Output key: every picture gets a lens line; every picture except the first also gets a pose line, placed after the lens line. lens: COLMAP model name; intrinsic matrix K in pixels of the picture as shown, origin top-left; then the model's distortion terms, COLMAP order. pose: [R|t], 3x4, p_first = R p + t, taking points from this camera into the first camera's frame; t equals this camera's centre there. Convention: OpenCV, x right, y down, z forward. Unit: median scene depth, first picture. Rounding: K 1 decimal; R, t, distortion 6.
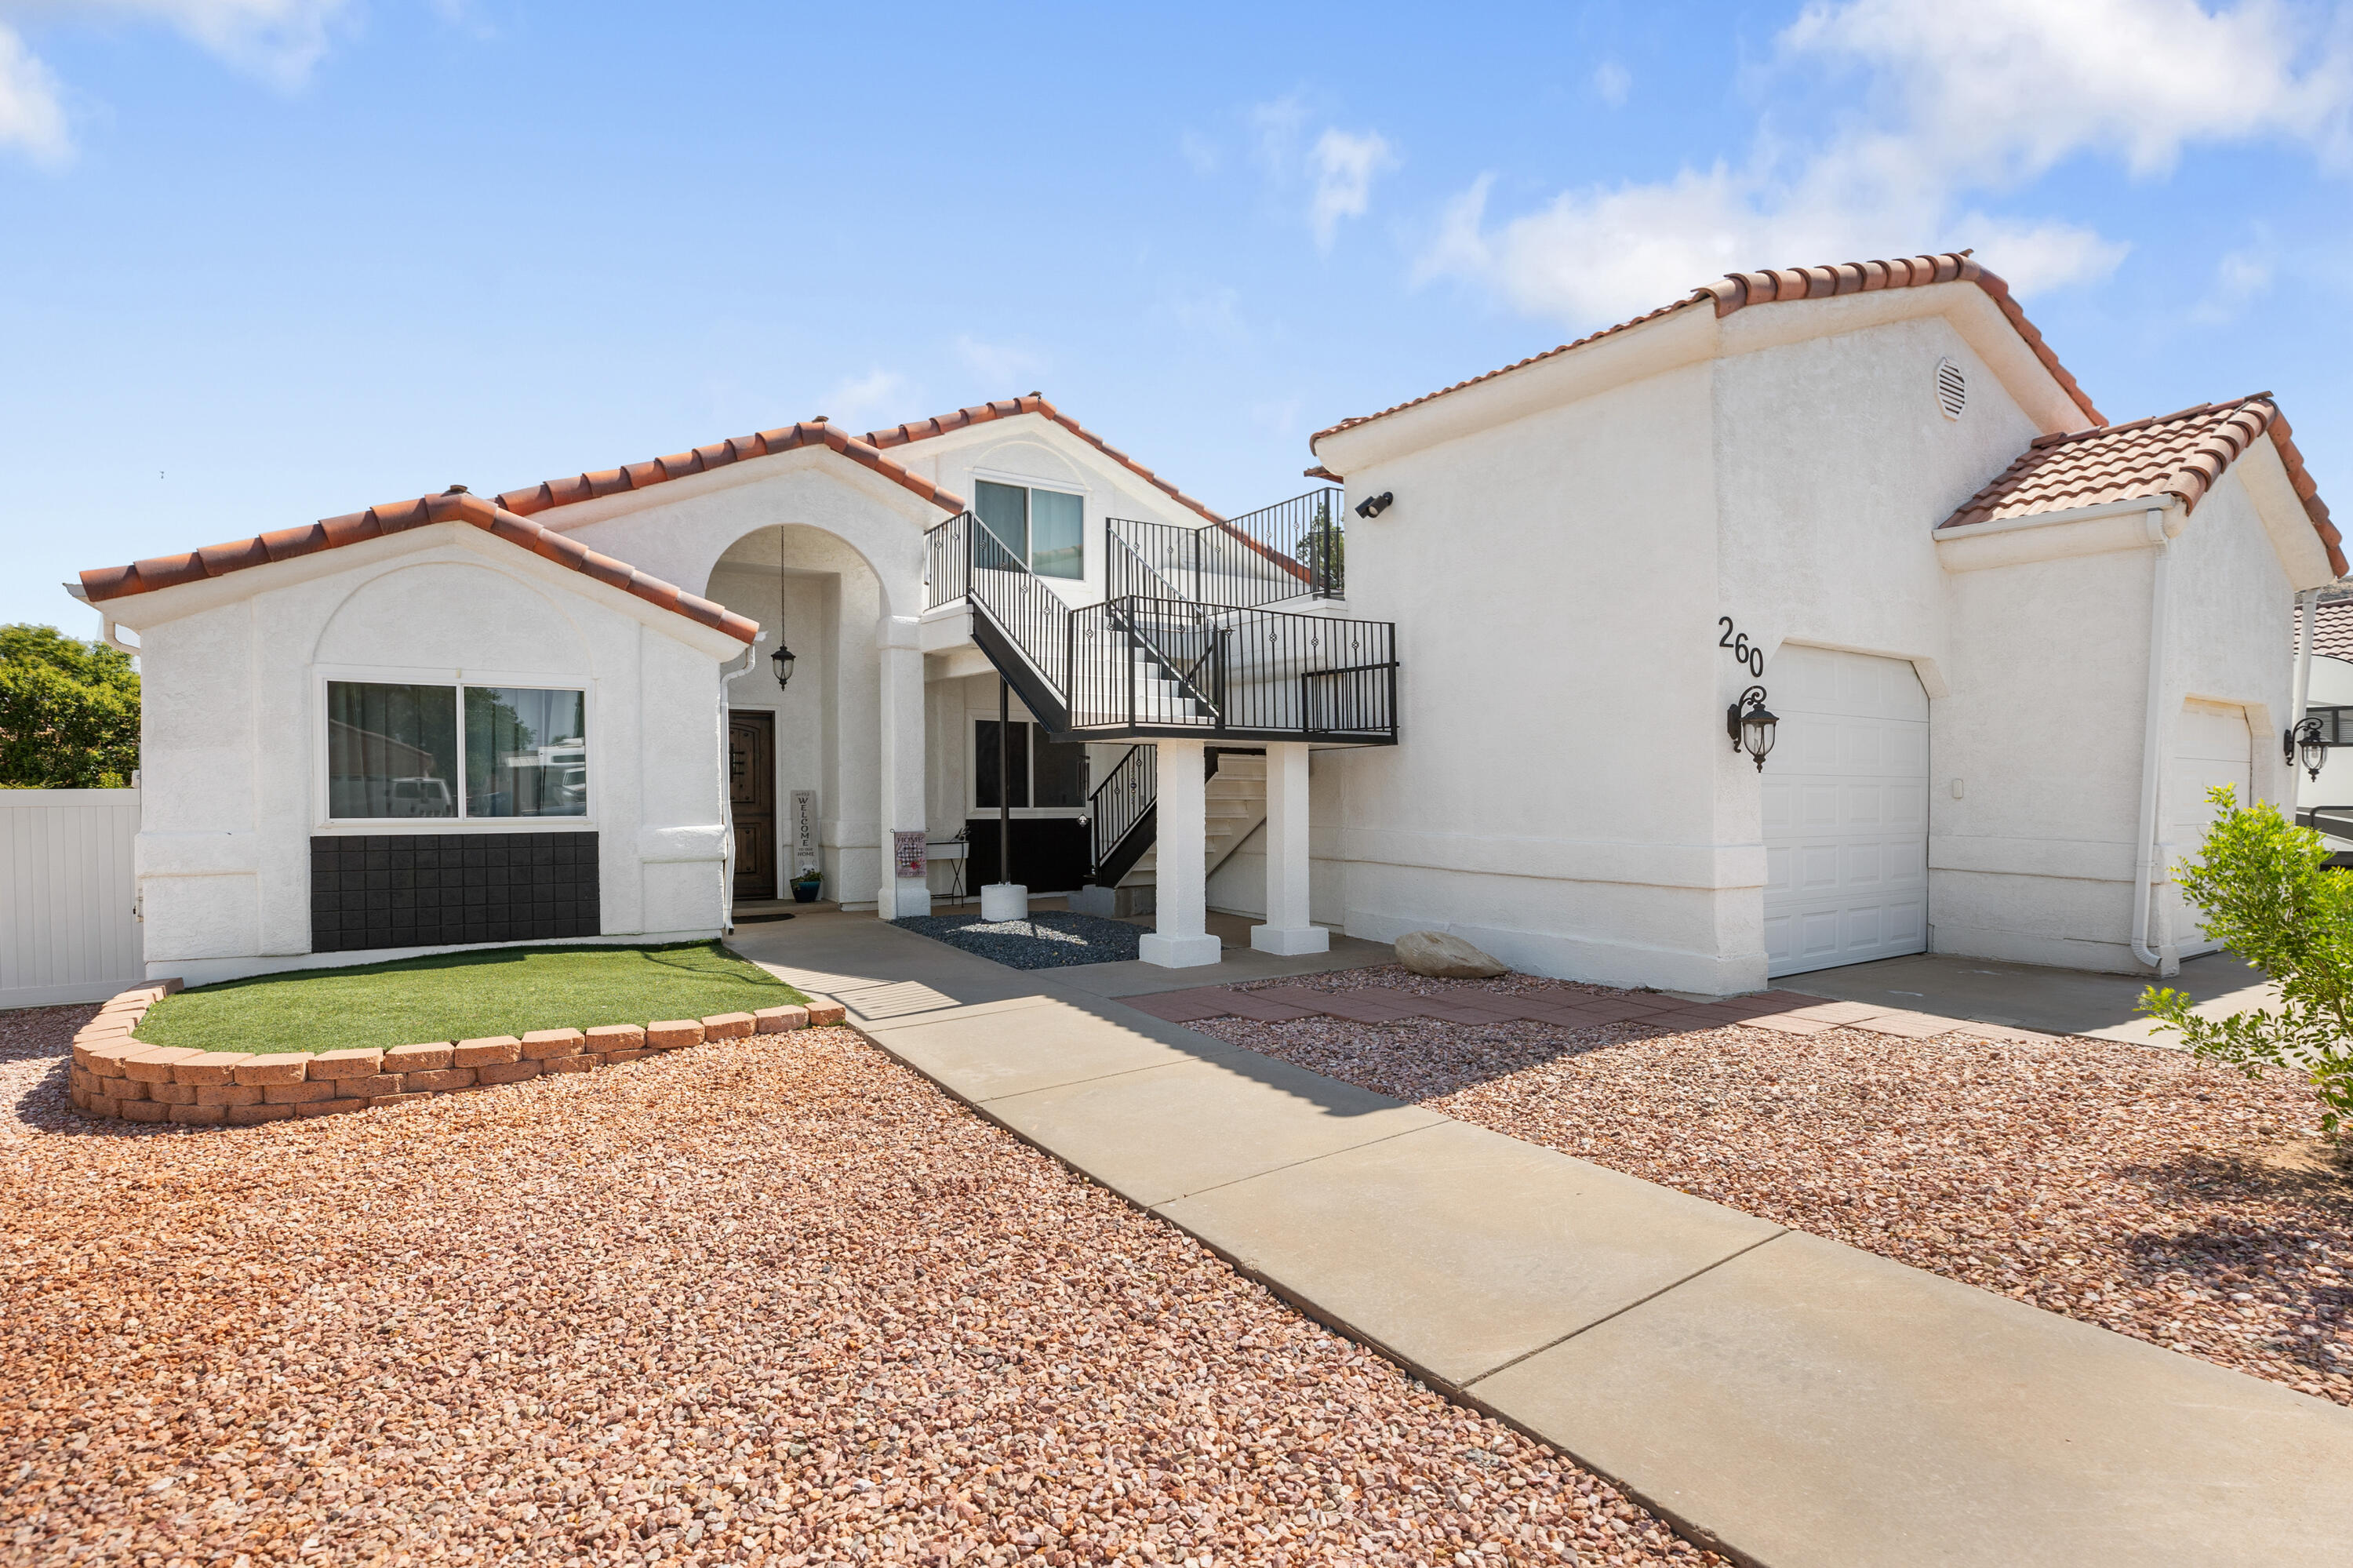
lens RADIAL K [[1095.3, 0, 1176.5], [0, 1095.3, 784.0], [0, 0, 1]] dist [-0.001686, -0.000400]
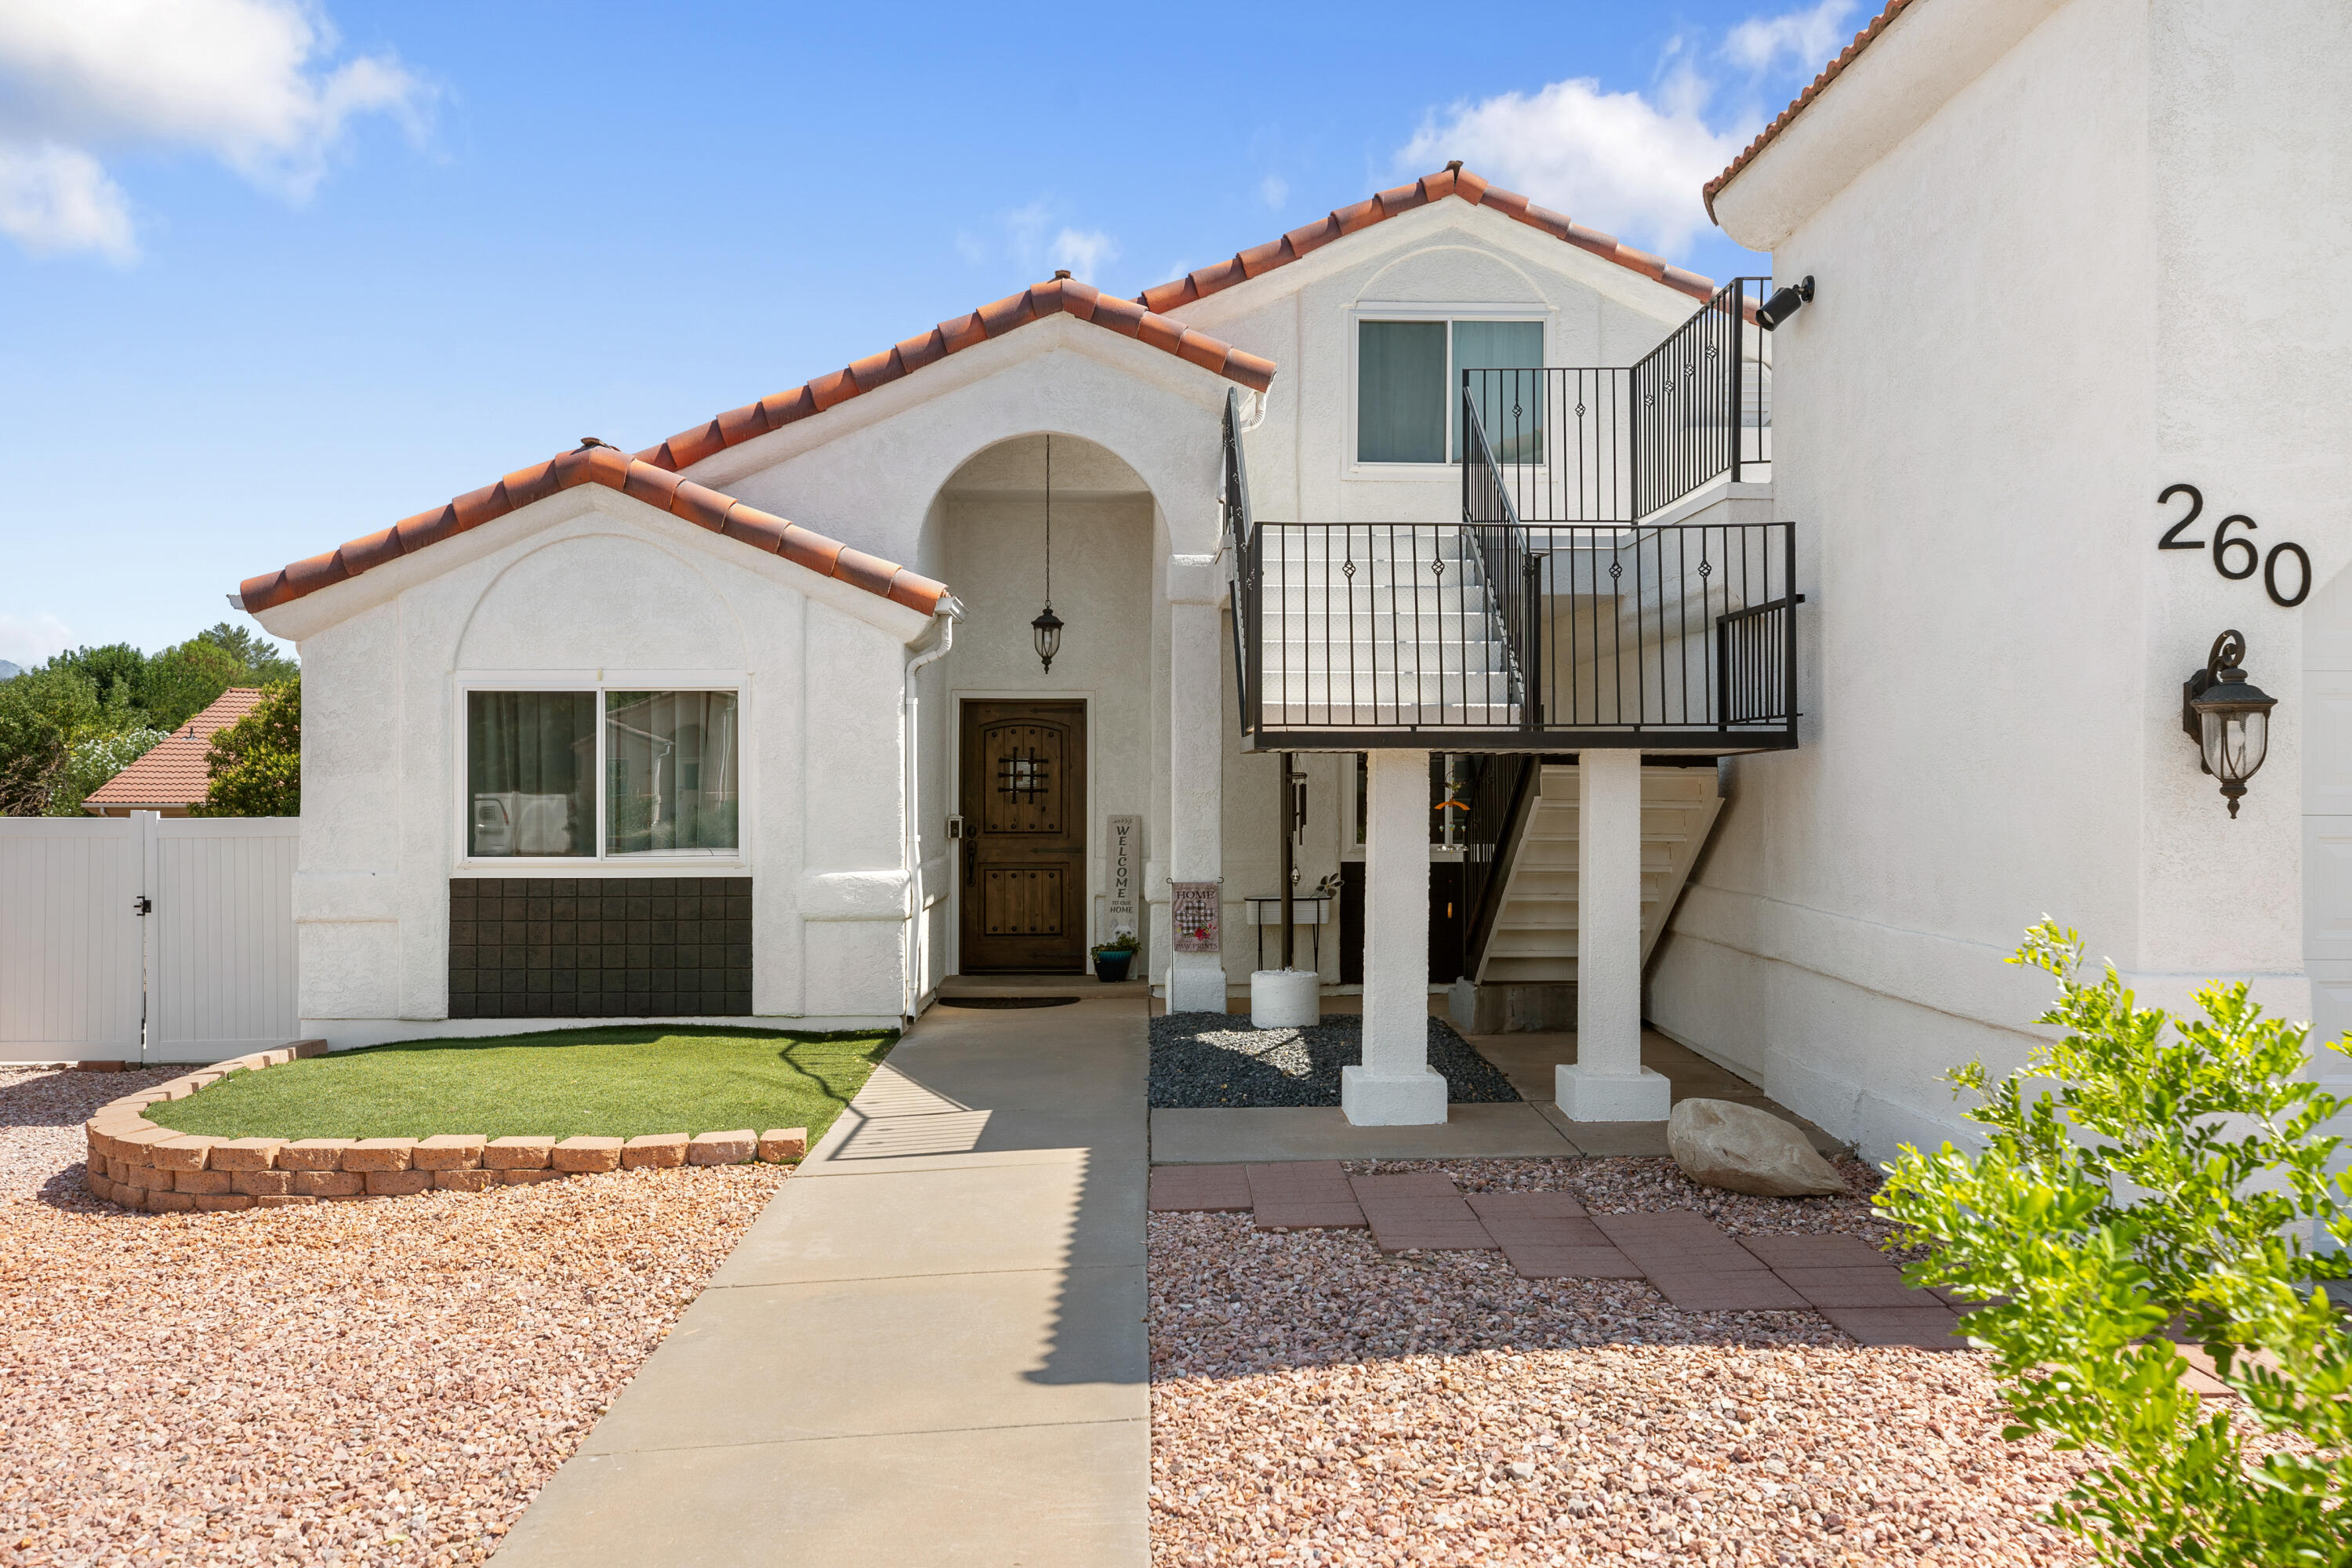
lens RADIAL K [[1806.9, 0, 1176.0], [0, 1806.9, 784.0], [0, 0, 1]] dist [0.046124, -0.000871]
pose [[0.867220, -0.006262, -0.497886, 0.371722], [0.006265, 0.999979, -0.001664, -0.017973], [0.497886, -0.001676, 0.867241, 0.071359]]
